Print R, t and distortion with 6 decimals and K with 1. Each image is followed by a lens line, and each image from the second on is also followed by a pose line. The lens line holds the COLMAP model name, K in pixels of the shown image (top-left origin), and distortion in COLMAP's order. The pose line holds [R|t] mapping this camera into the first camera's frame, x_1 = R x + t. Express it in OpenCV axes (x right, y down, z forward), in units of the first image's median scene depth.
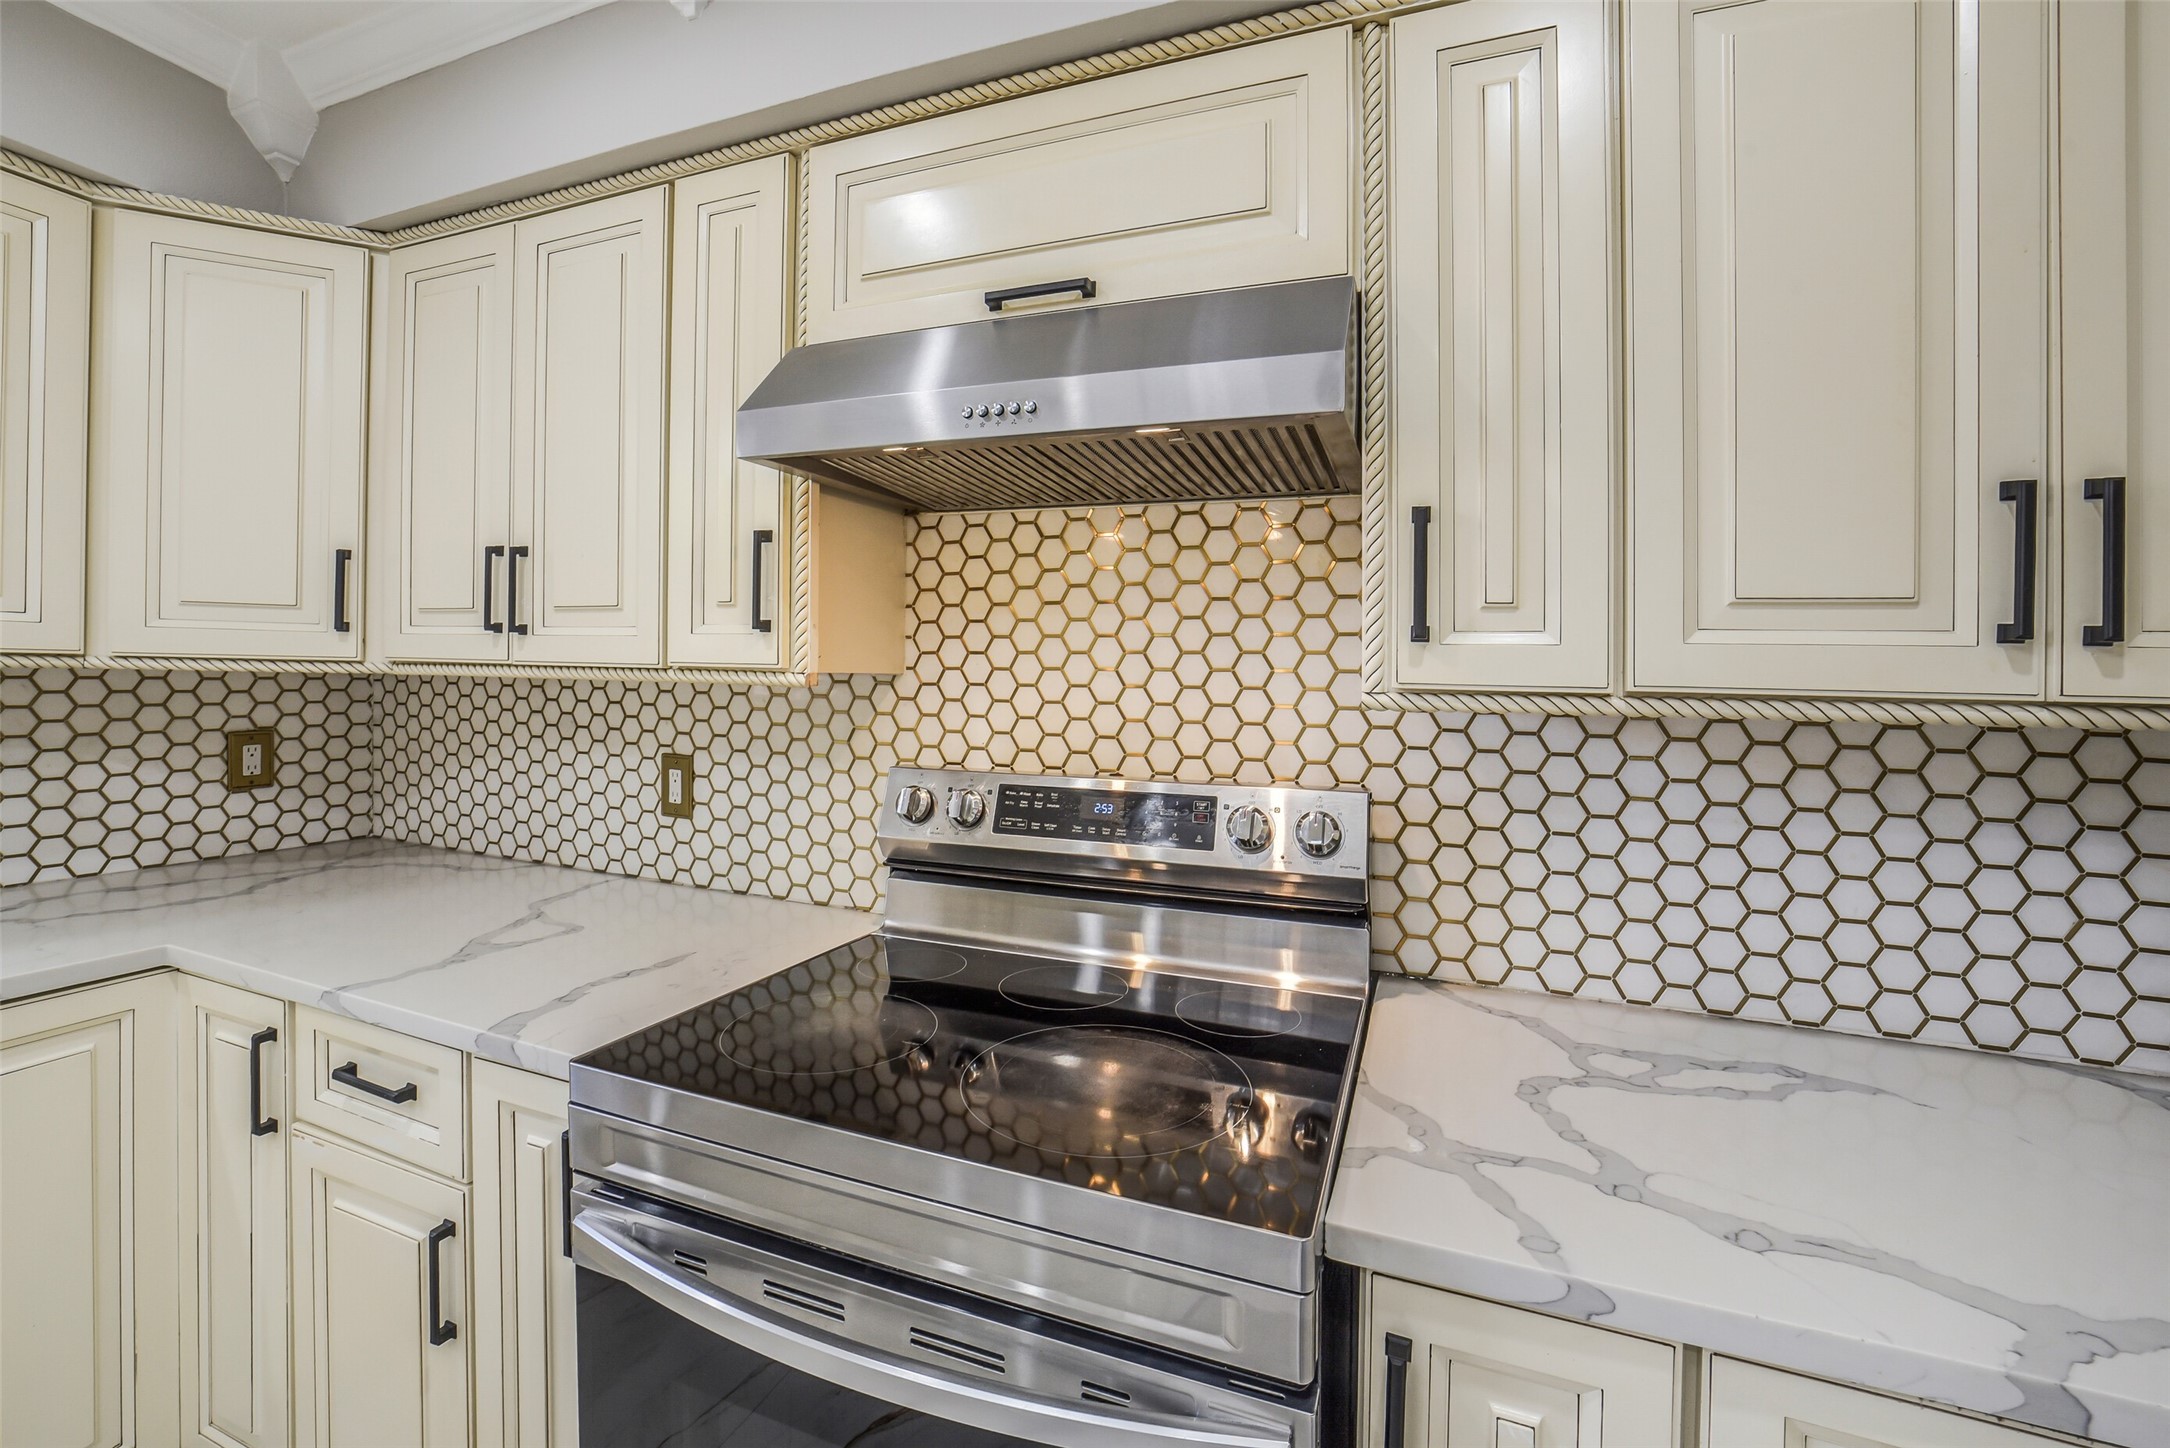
lens RADIAL K [[855.8, 0, 1106.2], [0, 855.8, 705.3], [0, 0, 1]] dist [-0.019453, 0.000263]
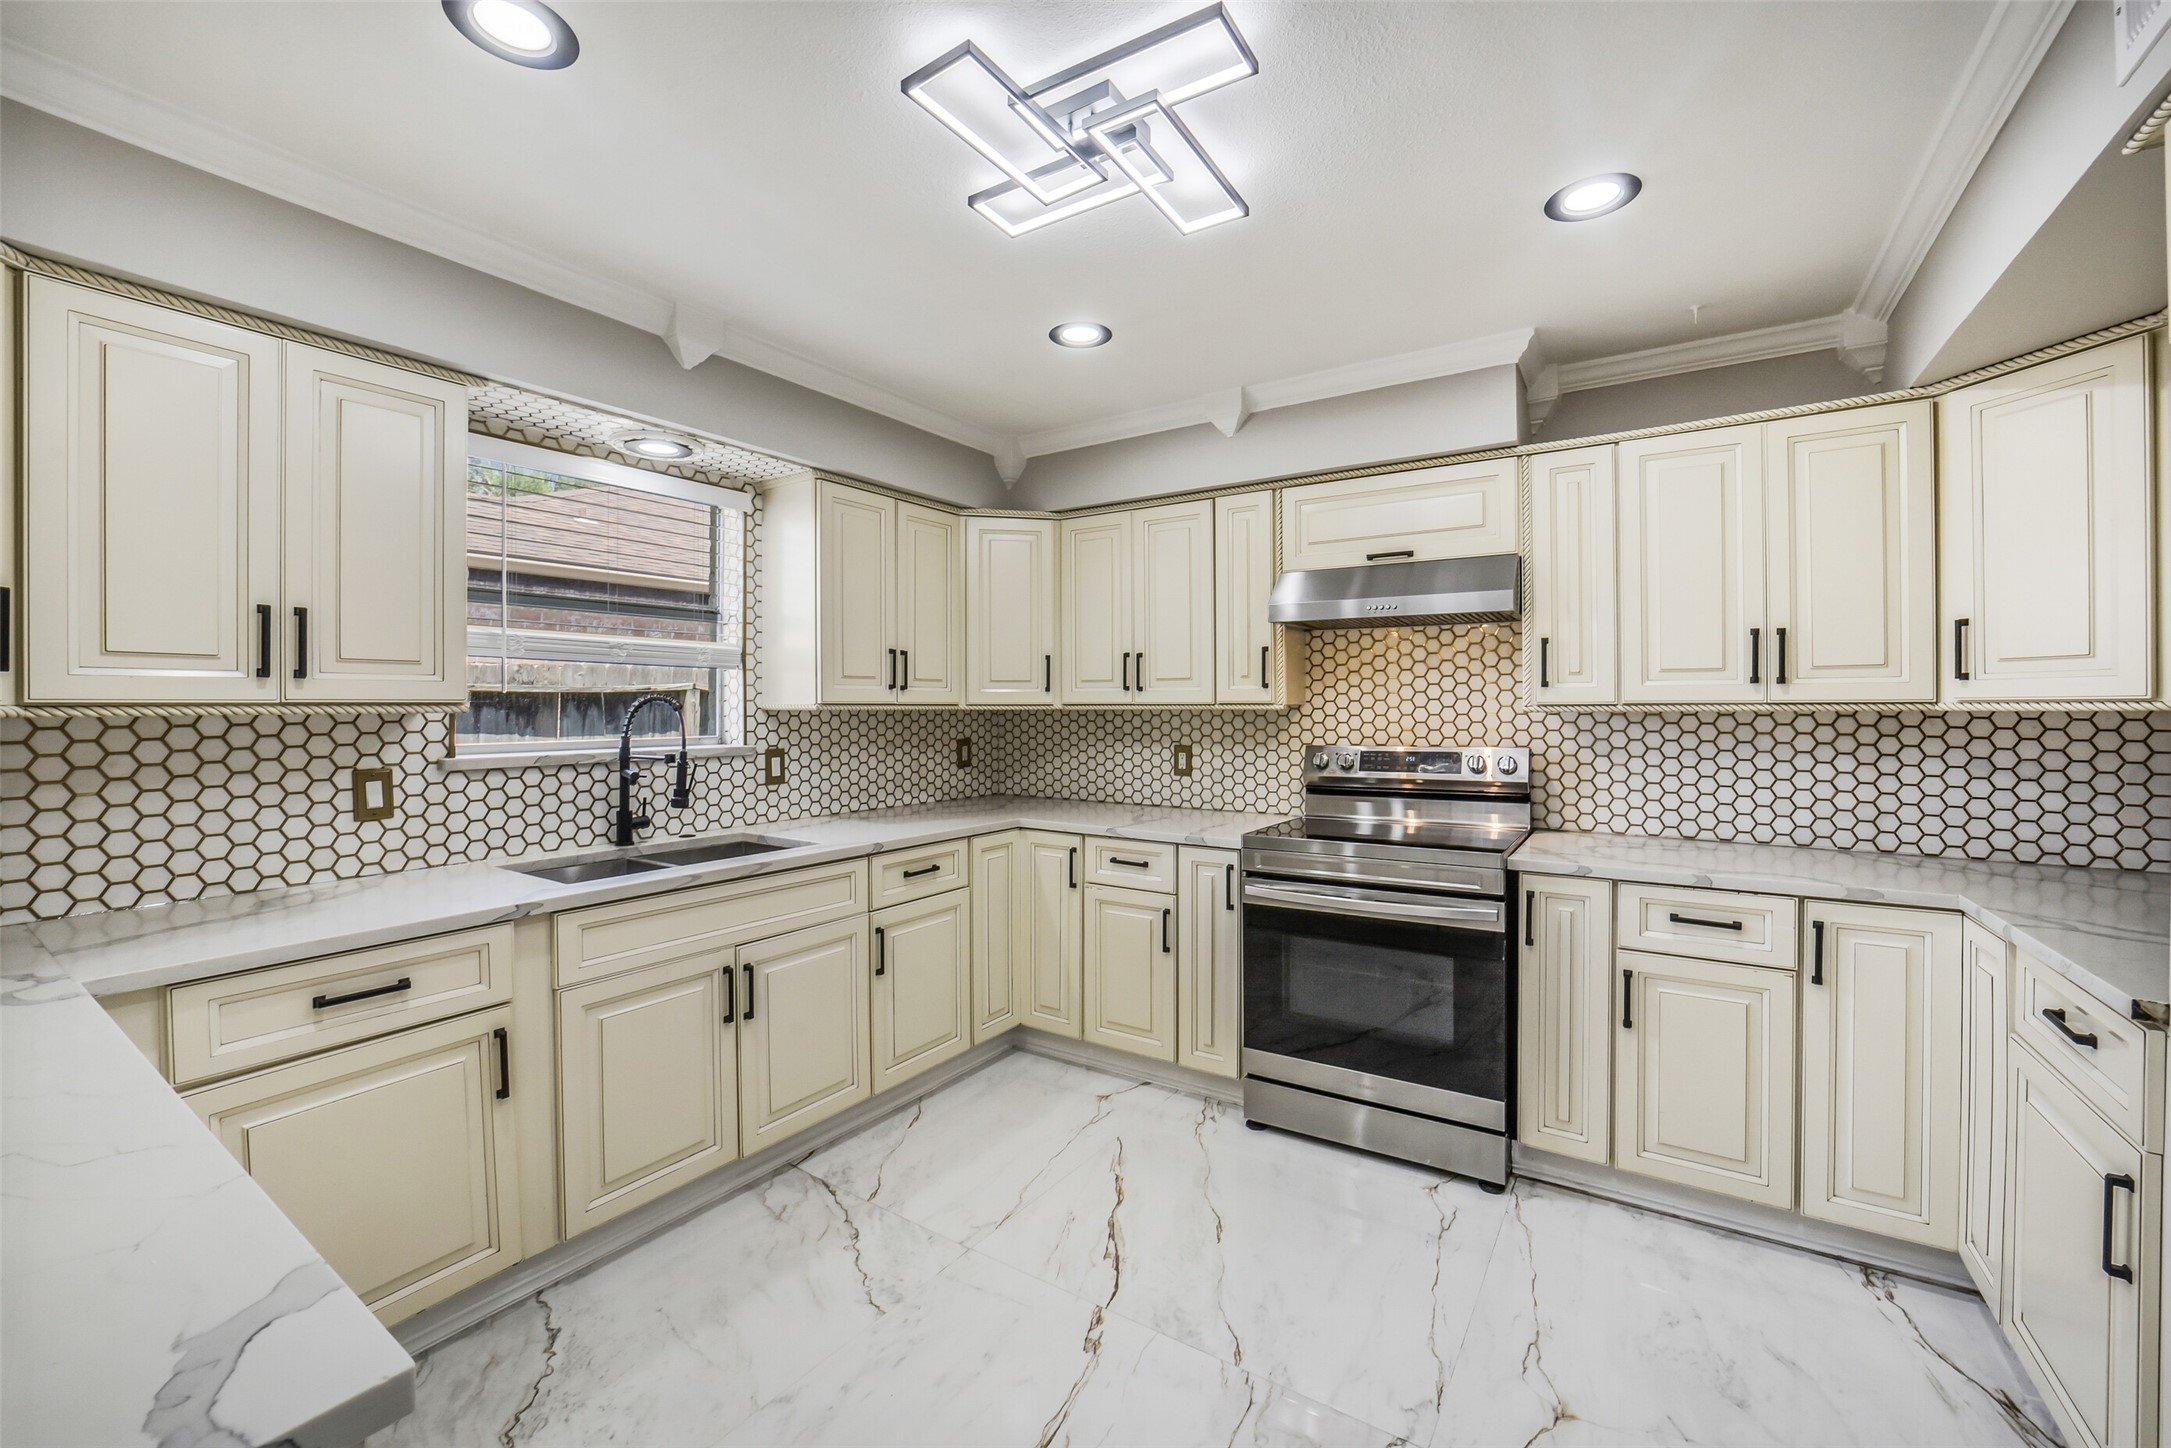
lens RADIAL K [[850.8, 0, 1115.0], [0, 850.8, 751.1], [0, 0, 1]] dist [-0.010421, -0.000005]
pose [[0.978244, -0.012898, -0.207056, -0.321972], [0.016038, 0.999780, 0.013491, 0.055911], [0.206837, -0.016518, 0.978236, -1.495293]]
